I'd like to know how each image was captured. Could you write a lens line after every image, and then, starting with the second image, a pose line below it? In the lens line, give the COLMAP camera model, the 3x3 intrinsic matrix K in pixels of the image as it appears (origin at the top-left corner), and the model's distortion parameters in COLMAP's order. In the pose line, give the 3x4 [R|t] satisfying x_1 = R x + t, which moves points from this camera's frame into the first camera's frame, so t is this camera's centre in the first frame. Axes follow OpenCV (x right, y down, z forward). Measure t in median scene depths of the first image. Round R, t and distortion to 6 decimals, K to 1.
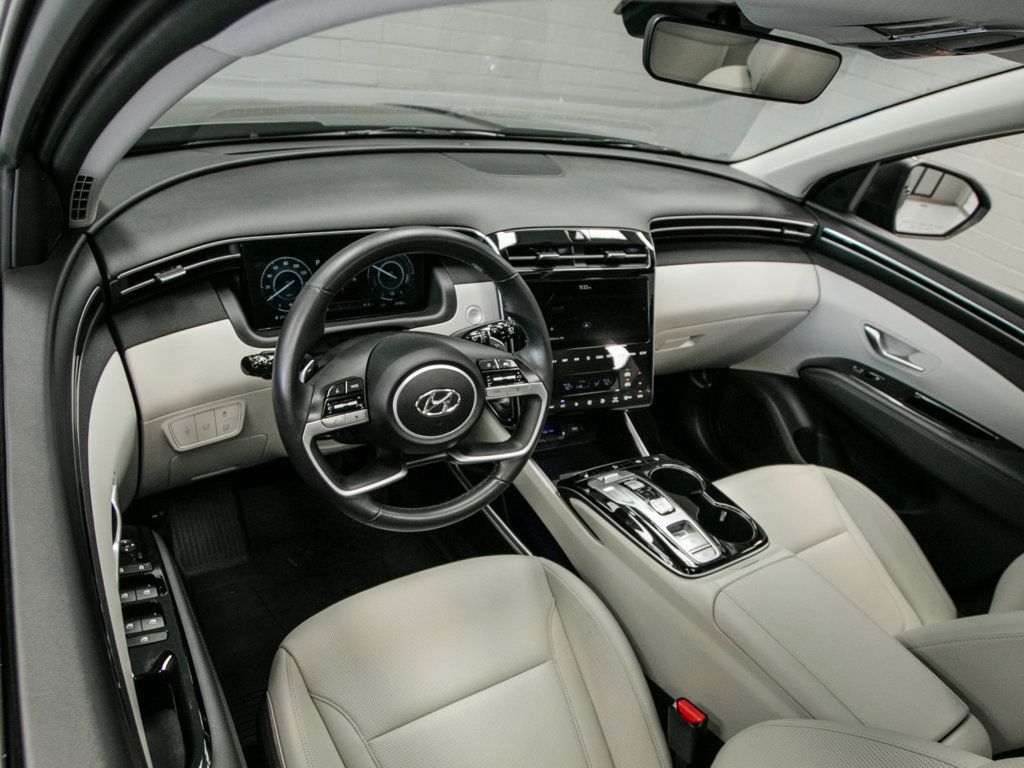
lens RADIAL K [[629.7, 0, 496.2], [0, 629.7, 467.9], [0, 0, 1]] dist [-0.024590, 0.007341]
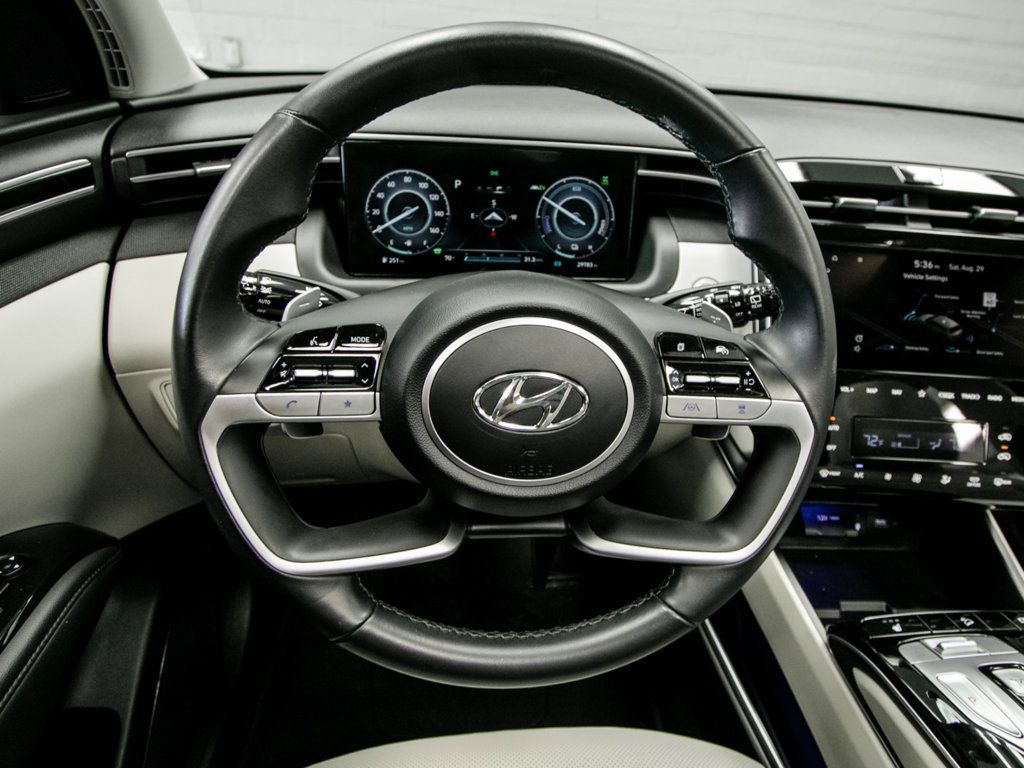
lens RADIAL K [[629.7, 0, 541.6], [0, 629.7, 372.8], [0, 0, 1]] dist [-0.024590, 0.007341]
pose [[0.916267, 0.112186, -0.384538, 0.055296], [-0.197290, 0.961859, -0.189483, -0.029878], [0.348614, 0.249483, 0.903453, 0.421574]]
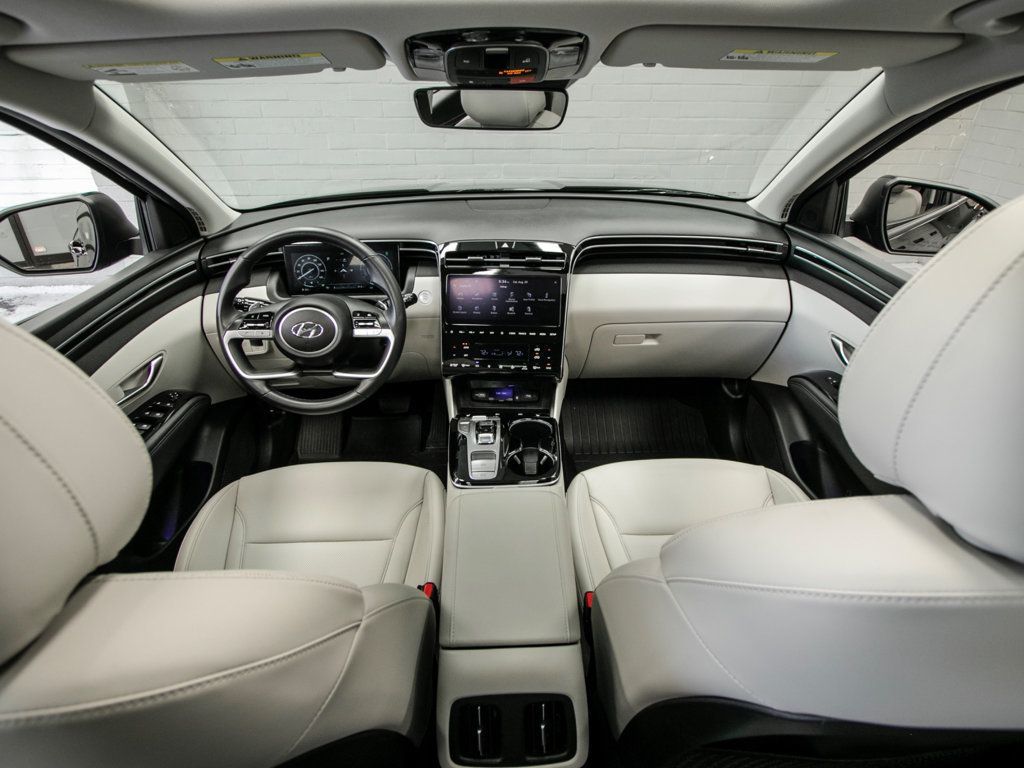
lens RADIAL K [[511.9, 0, 507.8], [0, 511.9, 383.6], [0, 0, 1]] dist [-0.023731, 0.001345]
pose [[0.871041, 0.104787, -0.479903, 0.698105], [-0.191879, 0.971944, -0.136043, 0.075147], [0.452184, 0.210583, 0.866709, 0.093763]]
